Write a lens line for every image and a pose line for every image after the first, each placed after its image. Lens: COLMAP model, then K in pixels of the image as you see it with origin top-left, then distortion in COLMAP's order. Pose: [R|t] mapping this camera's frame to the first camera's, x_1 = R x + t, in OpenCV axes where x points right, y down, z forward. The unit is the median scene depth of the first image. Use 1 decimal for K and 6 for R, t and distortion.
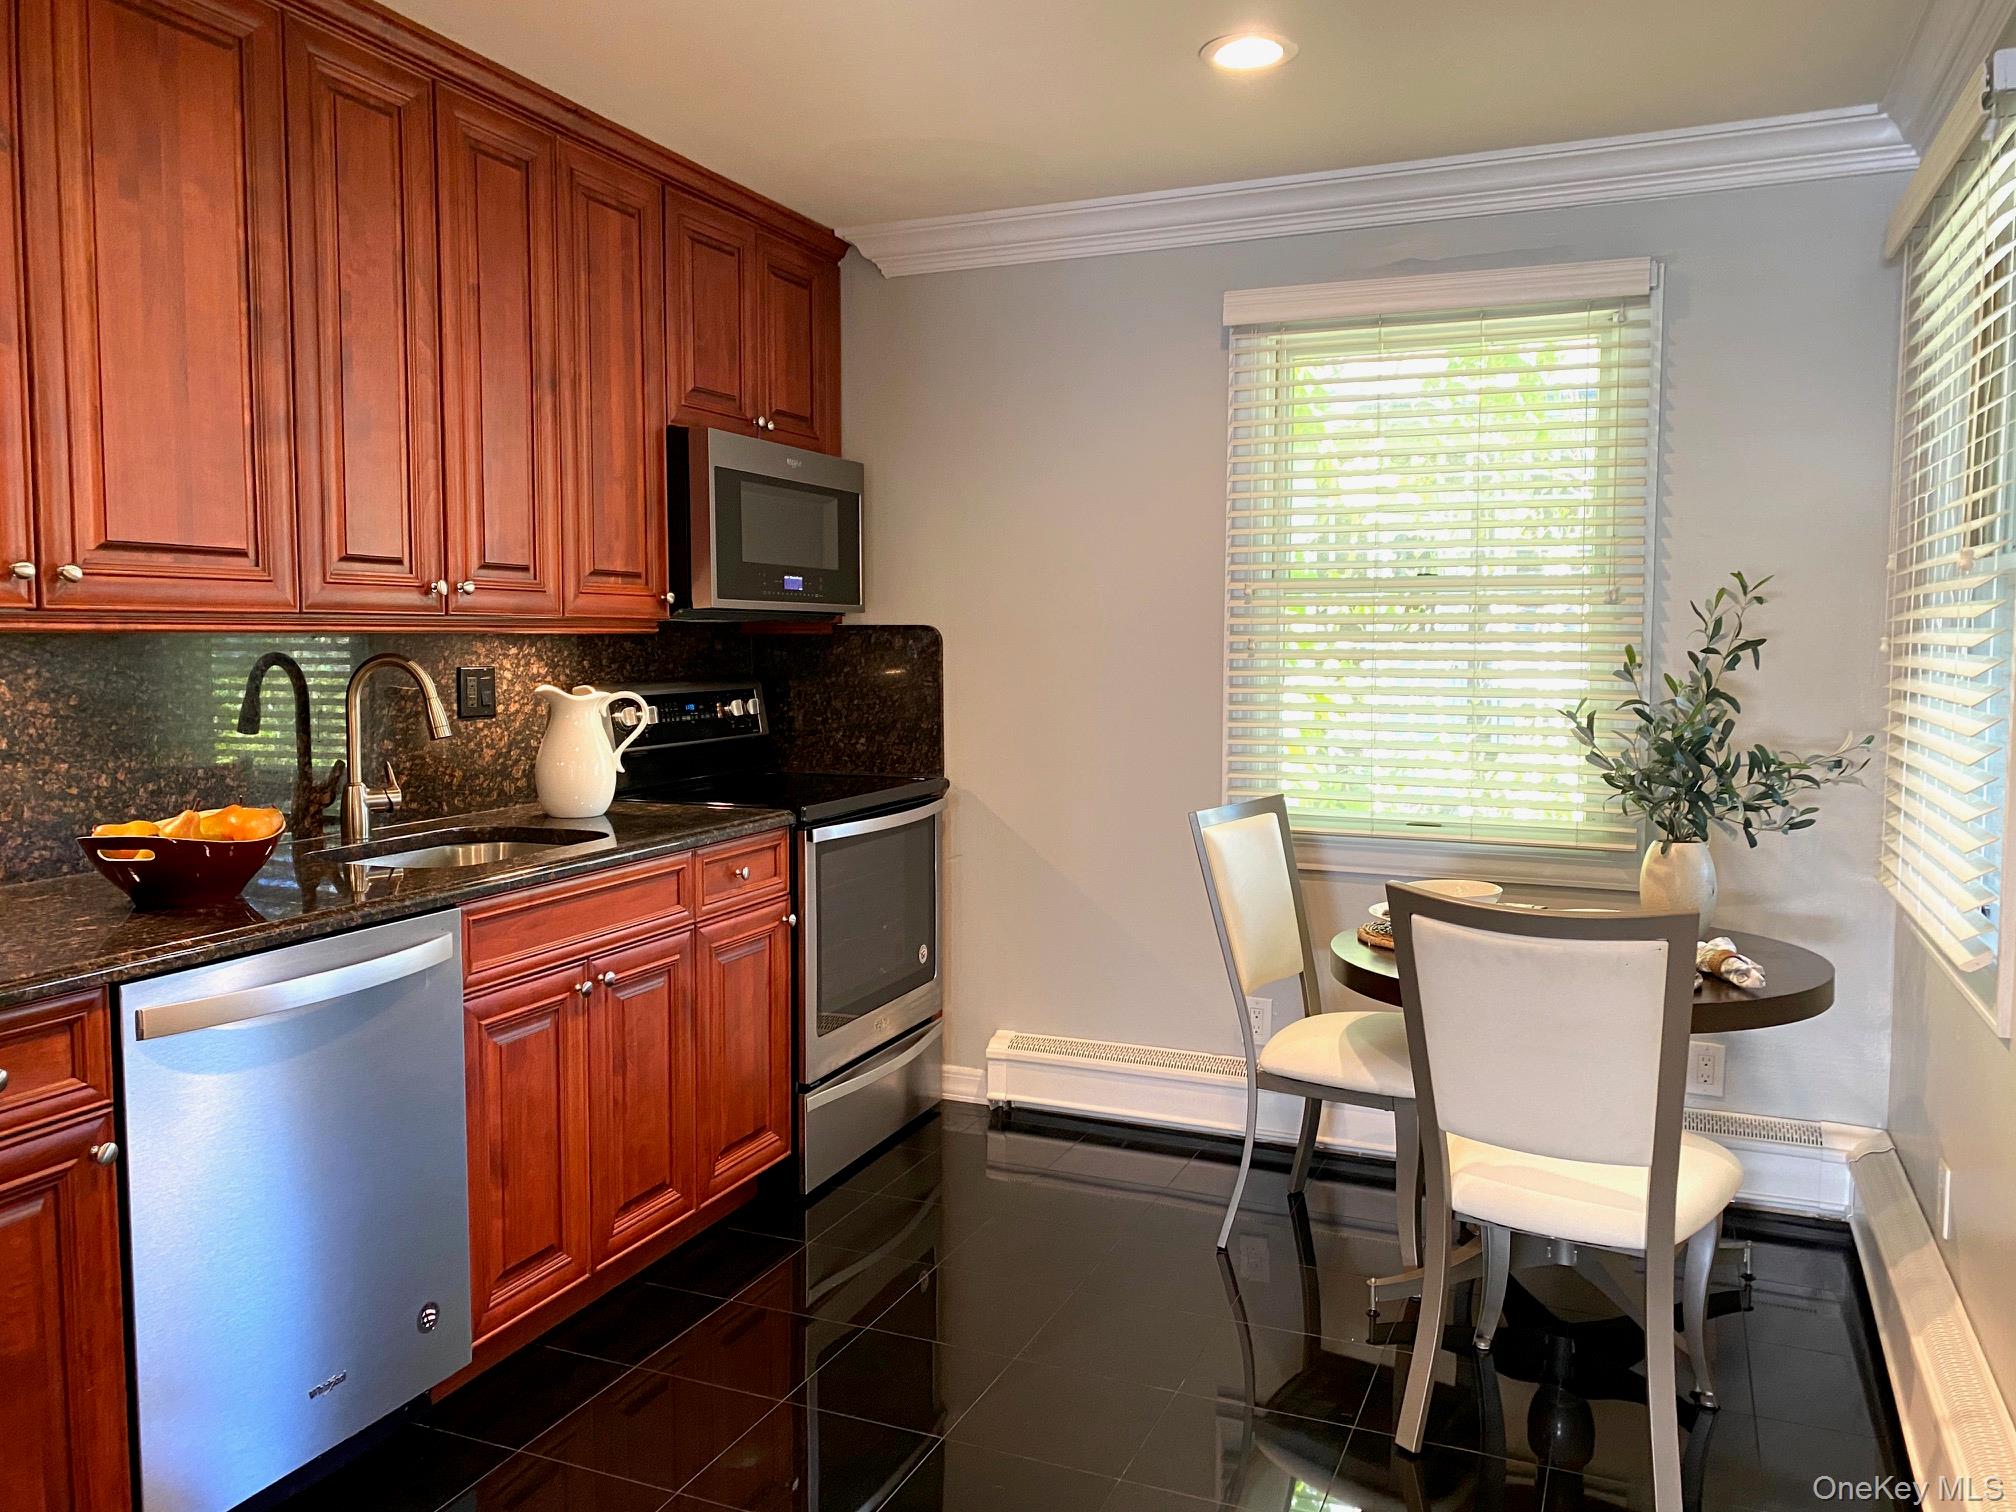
lens RADIAL K [[1520.5, 0, 1008.0], [0, 1520.5, 756.0], [0, 0, 1]] dist [0.000321, -0.001331]
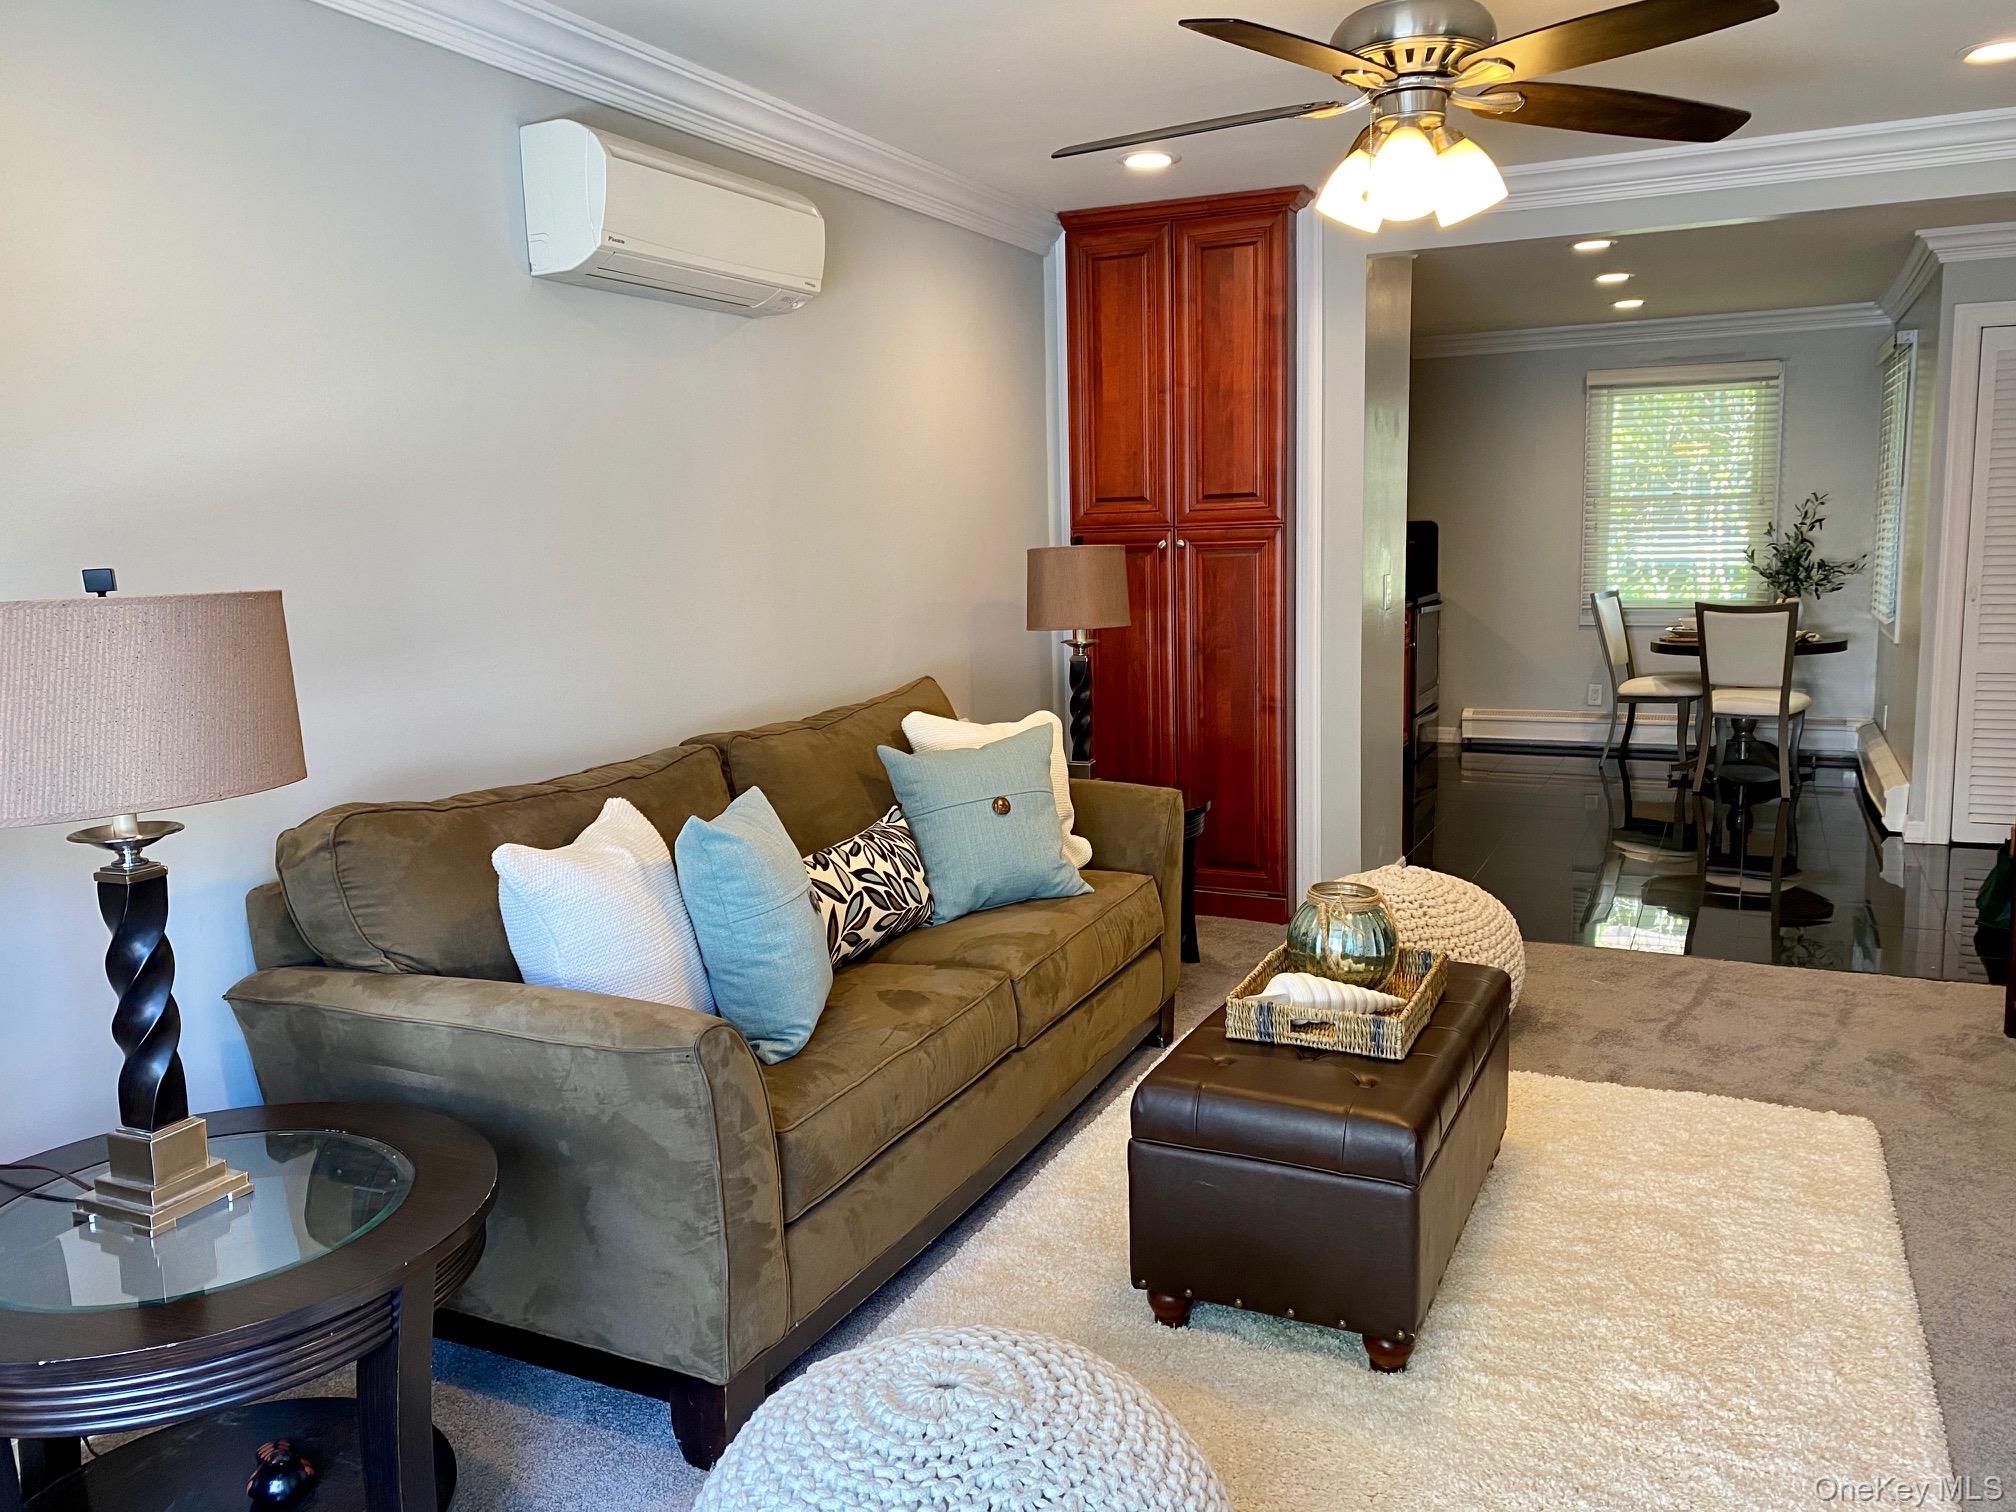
lens RADIAL K [[1520.5, 0, 1008.0], [0, 1520.5, 756.0], [0, 0, 1]] dist [0.000321, -0.001331]
pose [[0.998835, -0.015934, -0.045549, -0.753780], [0.018690, 0.997978, 0.060743, 0.139103], [0.044489, -0.061524, 0.997114, -1.613244]]
